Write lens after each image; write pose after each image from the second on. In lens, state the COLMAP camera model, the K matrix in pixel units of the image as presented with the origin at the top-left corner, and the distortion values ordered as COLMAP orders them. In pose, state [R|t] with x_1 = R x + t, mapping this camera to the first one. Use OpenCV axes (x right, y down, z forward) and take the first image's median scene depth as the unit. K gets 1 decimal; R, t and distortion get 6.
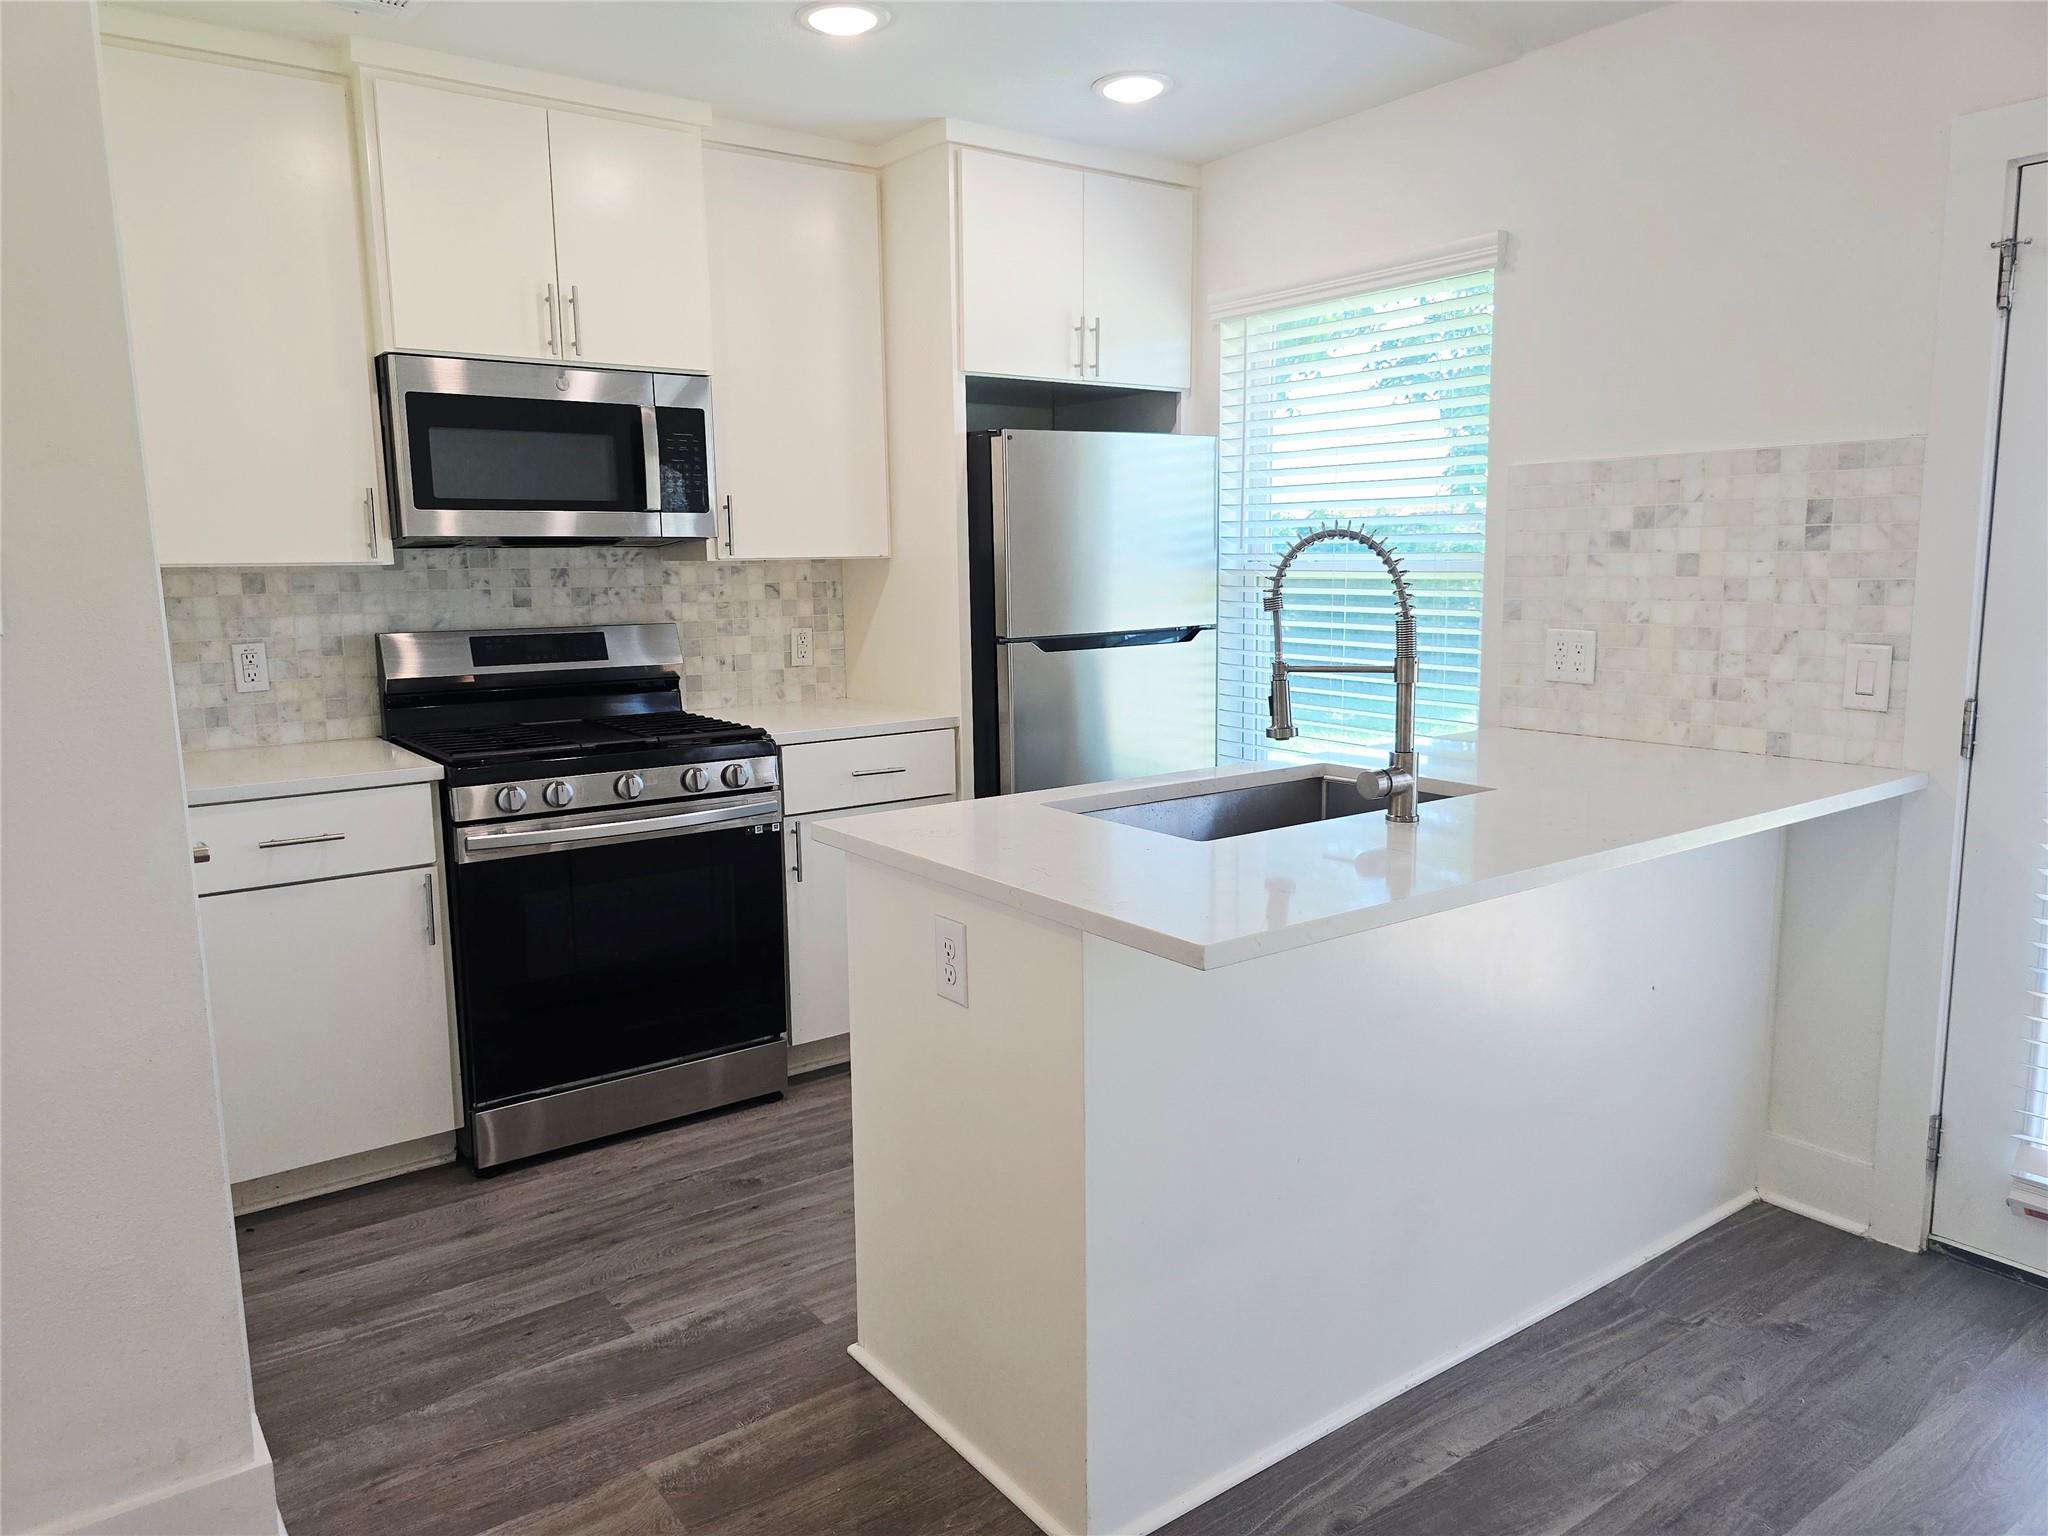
lens RADIAL K [[1383.4, 0, 1011.5], [0, 1383.4, 762.4], [0, 0, 1]] dist [0.061545, -0.064943]
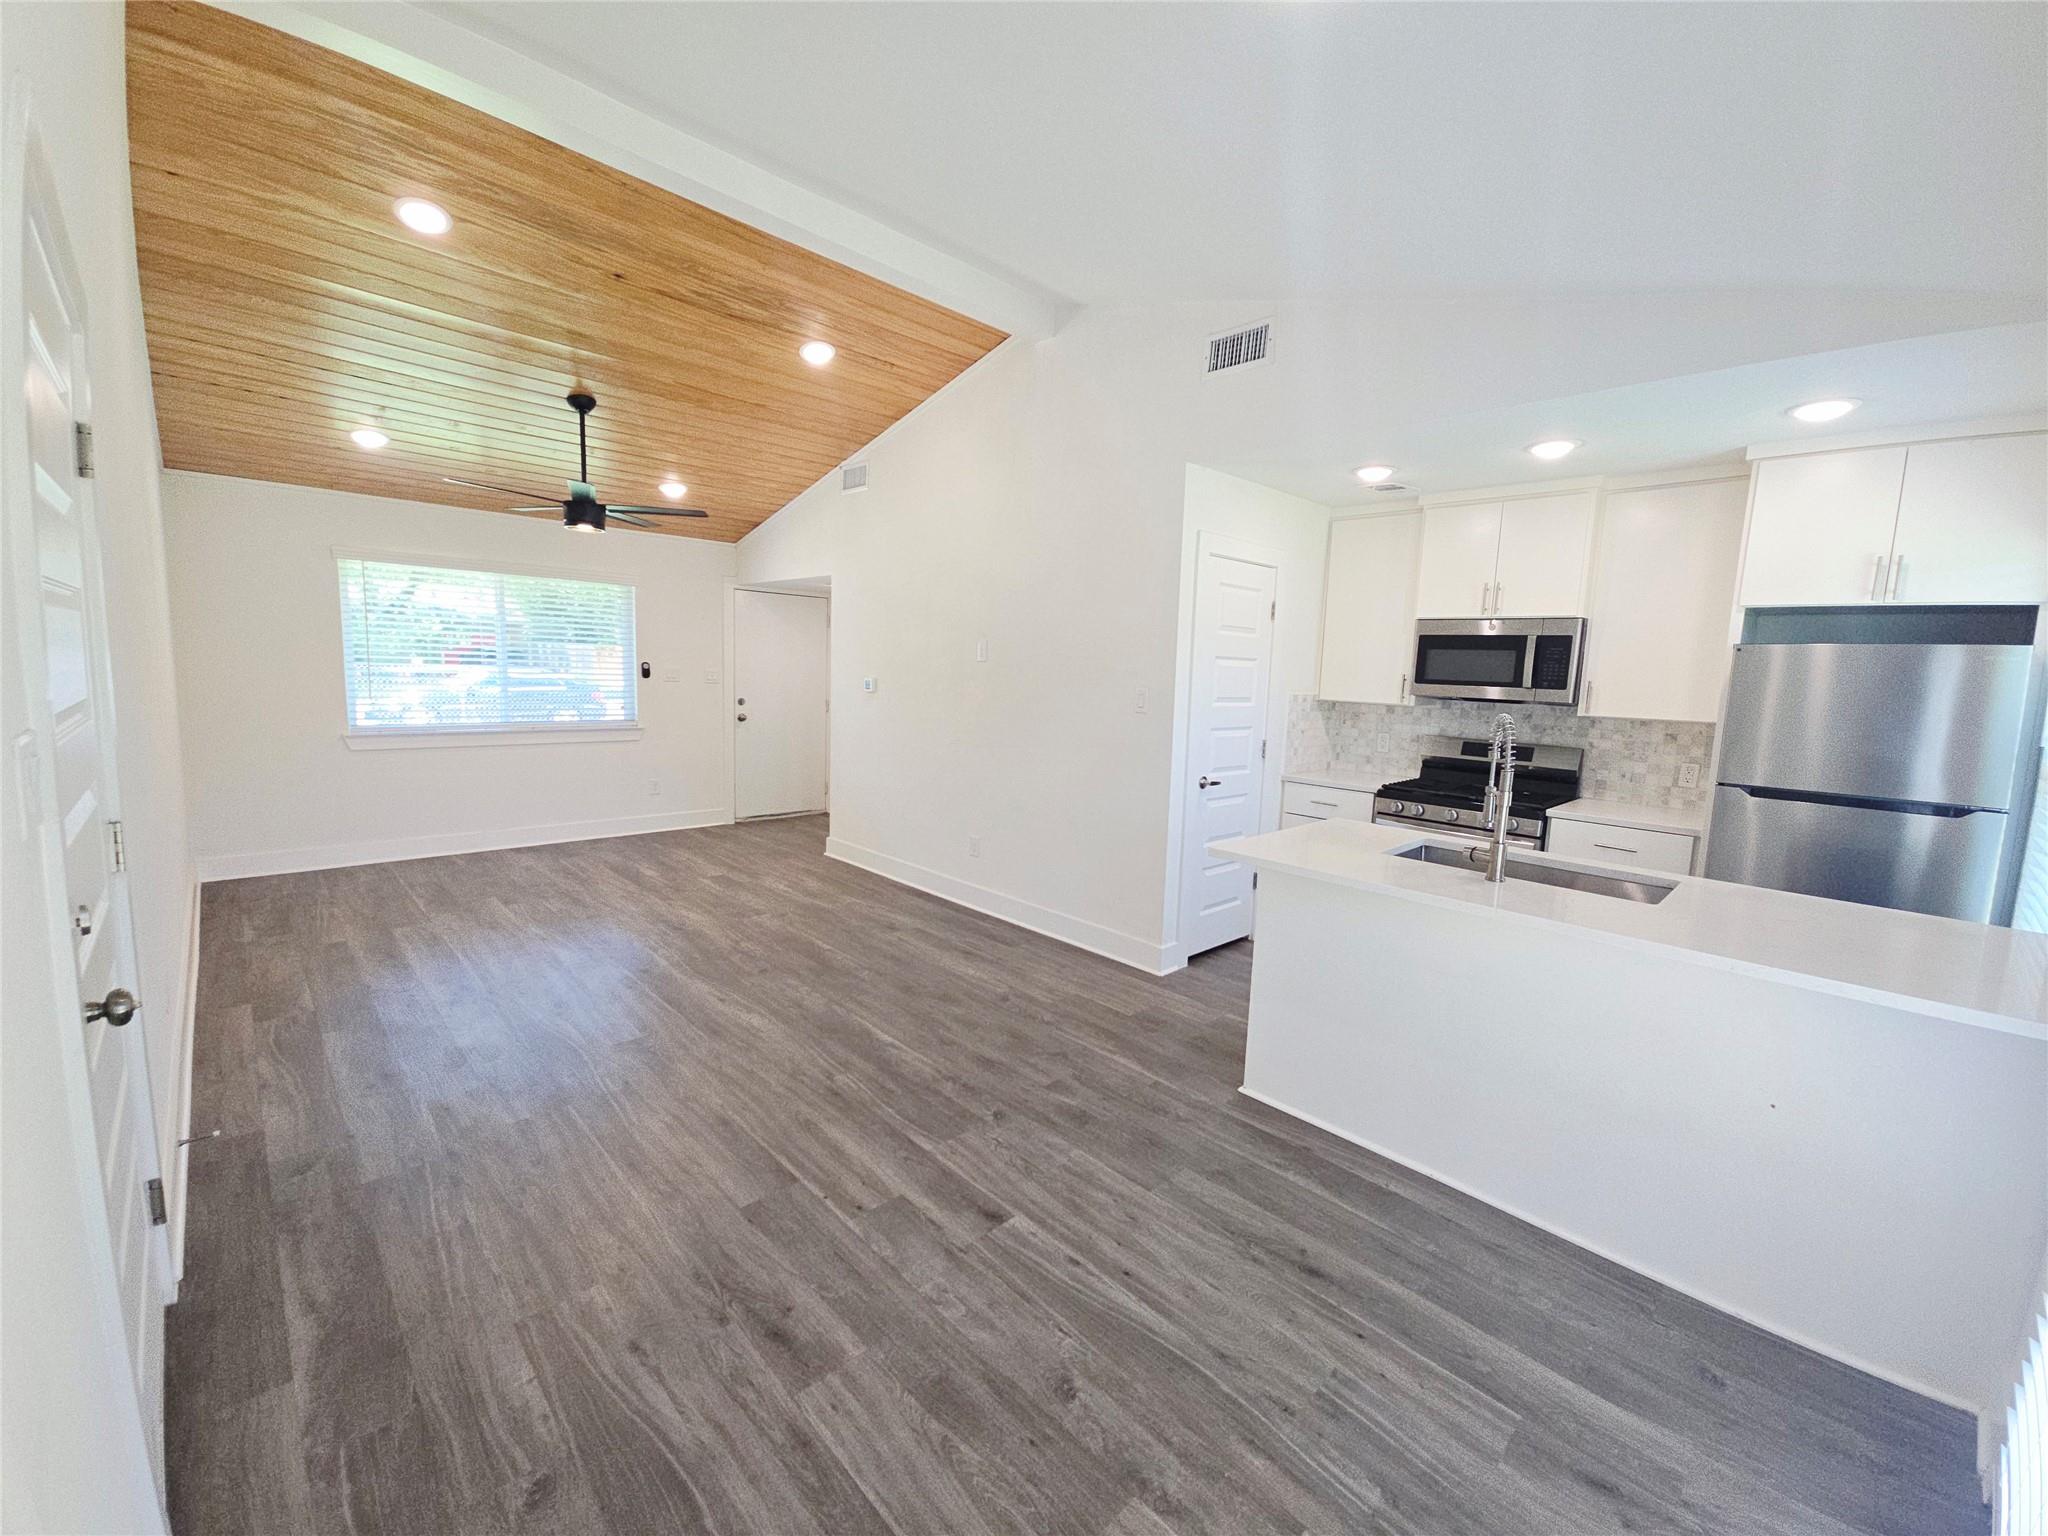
lens RADIAL K [[831.5, 0, 1031.4], [0, 831.5, 767.7], [0, 0, 1]] dist [0.002248, -0.000729]
pose [[0.146029, 0.141715, -0.979077, 0.846466], [-0.187058, 0.975789, 0.113339, -0.076057], [0.971434, 0.166594, 0.169003, 0.143924]]
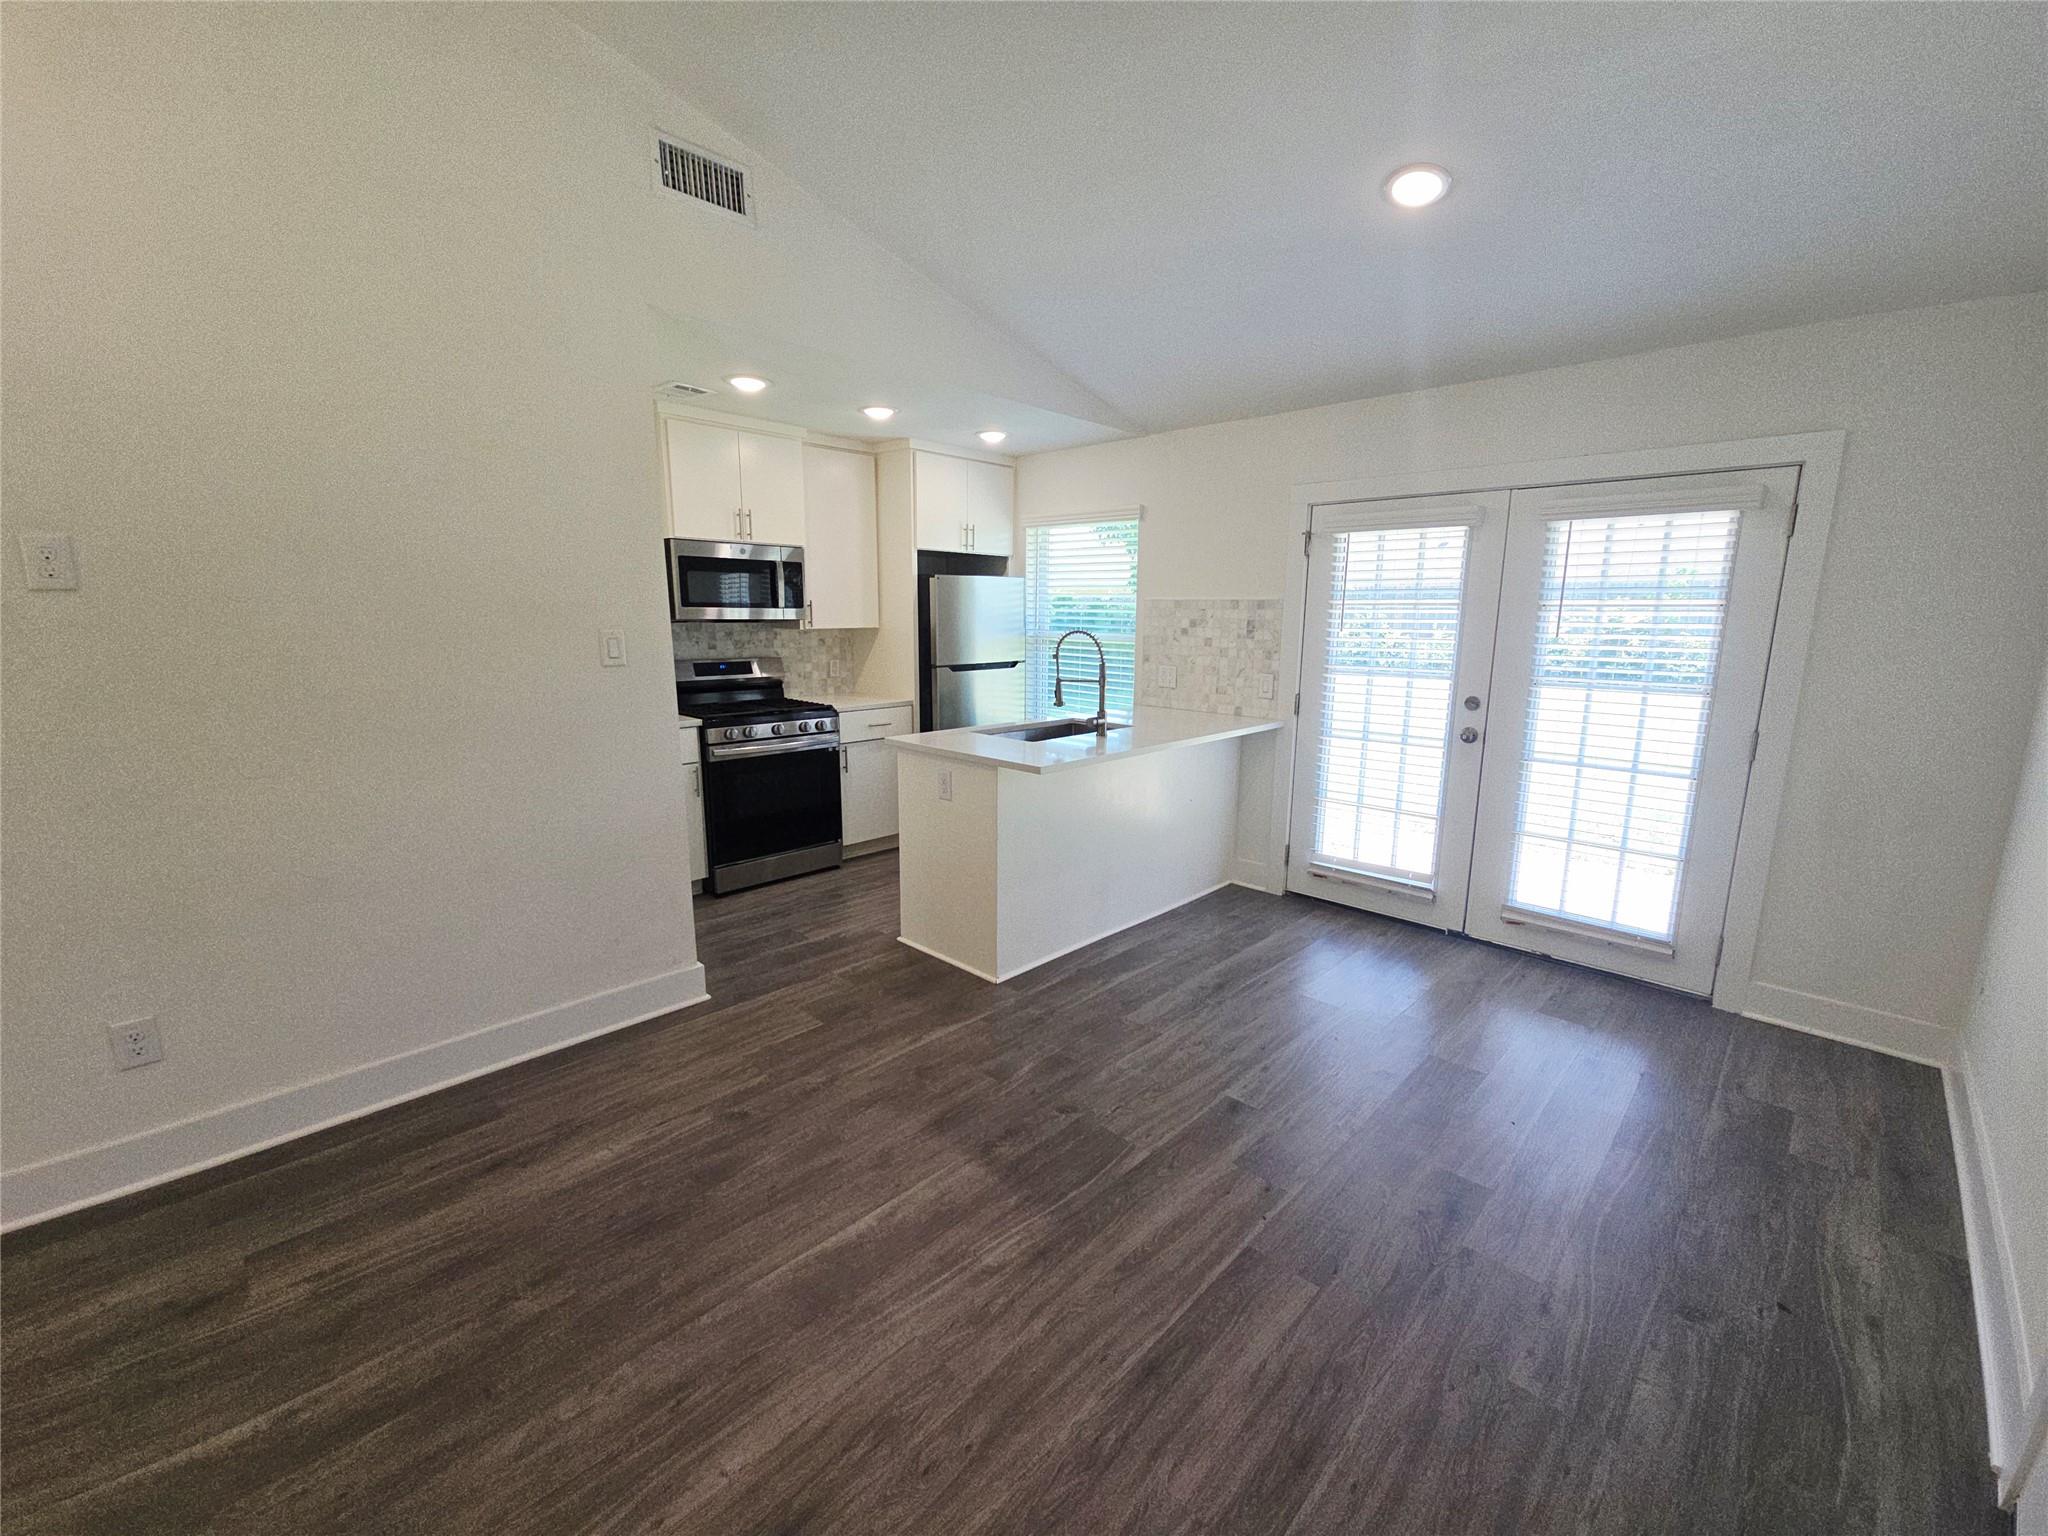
lens RADIAL K [[831.5, 0, 1031.4], [0, 831.5, 767.7], [0, 0, 1]] dist [0.002248, -0.000729]
pose [[0.983428, -0.009932, 0.181026, -0.109983], [0.003020, 0.999257, 0.038416, 0.028324], [-0.181273, -0.037233, 0.982728, -0.423485]]
